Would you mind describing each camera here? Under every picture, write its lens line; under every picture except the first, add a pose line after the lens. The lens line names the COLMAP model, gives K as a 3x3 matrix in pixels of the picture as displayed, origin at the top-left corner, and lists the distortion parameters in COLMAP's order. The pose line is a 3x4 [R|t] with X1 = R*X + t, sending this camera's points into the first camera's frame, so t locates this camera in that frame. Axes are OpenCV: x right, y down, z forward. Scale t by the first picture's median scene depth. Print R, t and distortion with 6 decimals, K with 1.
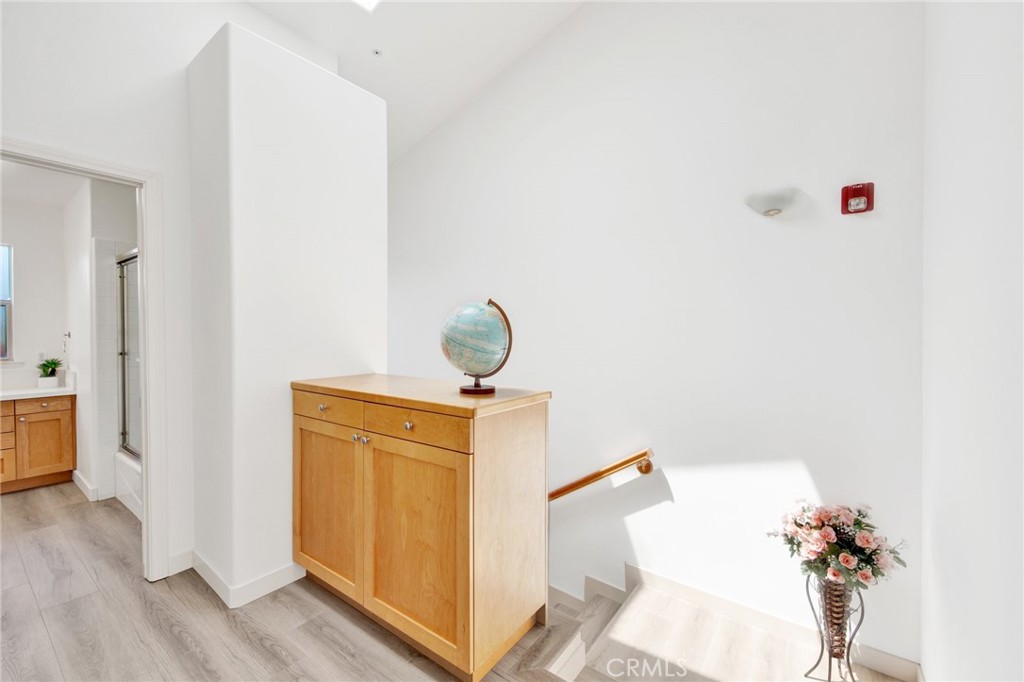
lens RADIAL K [[411.0, 0, 527.2], [0, 411.0, 339.7], [0, 0, 1]] dist [0.001272, -0.000289]
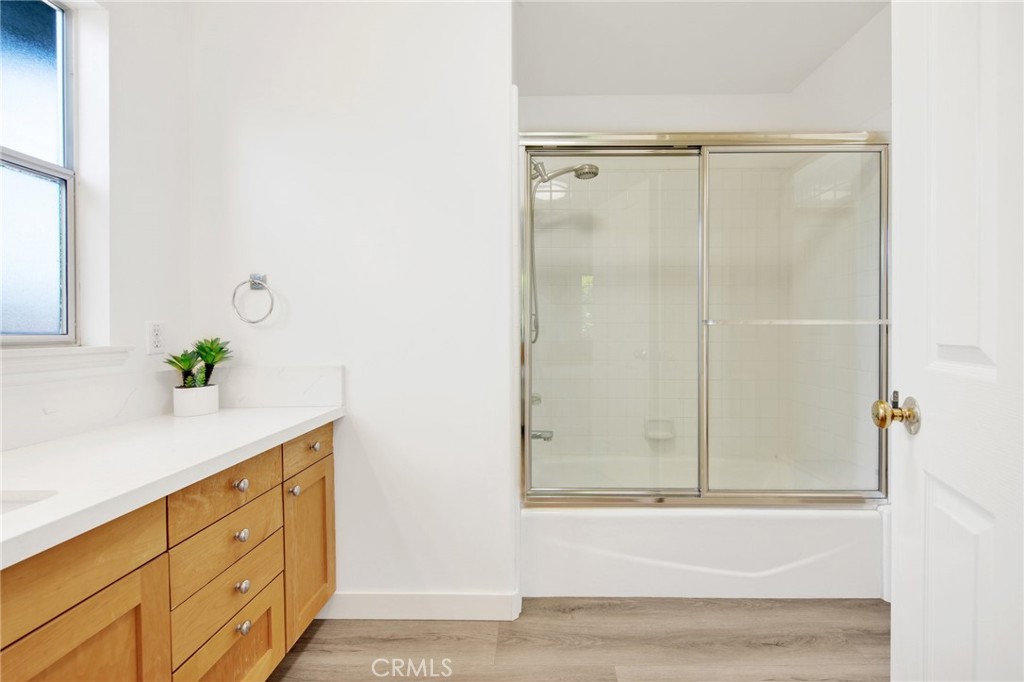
lens RADIAL K [[411.0, 0, 527.2], [0, 411.0, 339.7], [0, 0, 1]] dist [0.001272, -0.000289]
pose [[0.811537, -0.007585, 0.584252, -1.217129], [0.016219, 0.999823, -0.009548, 0.059199], [-0.584076, 0.017225, 0.811516, 0.539335]]
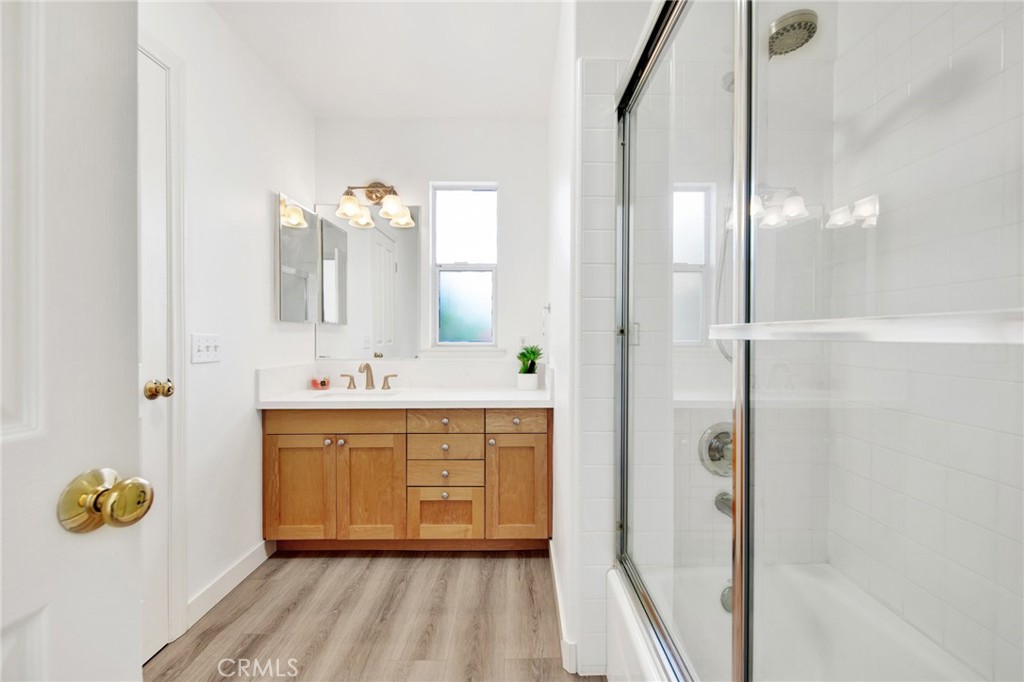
lens RADIAL K [[427.5, 0, 519.3], [0, 427.5, 339.3], [0, 0, 1]] dist [0.001784, -0.000257]
pose [[0.582225, 0.002372, -0.813025, -0.661701], [-0.018679, 0.999771, -0.010459, 0.046862], [0.812813, 0.021276, 0.582135, 0.633615]]
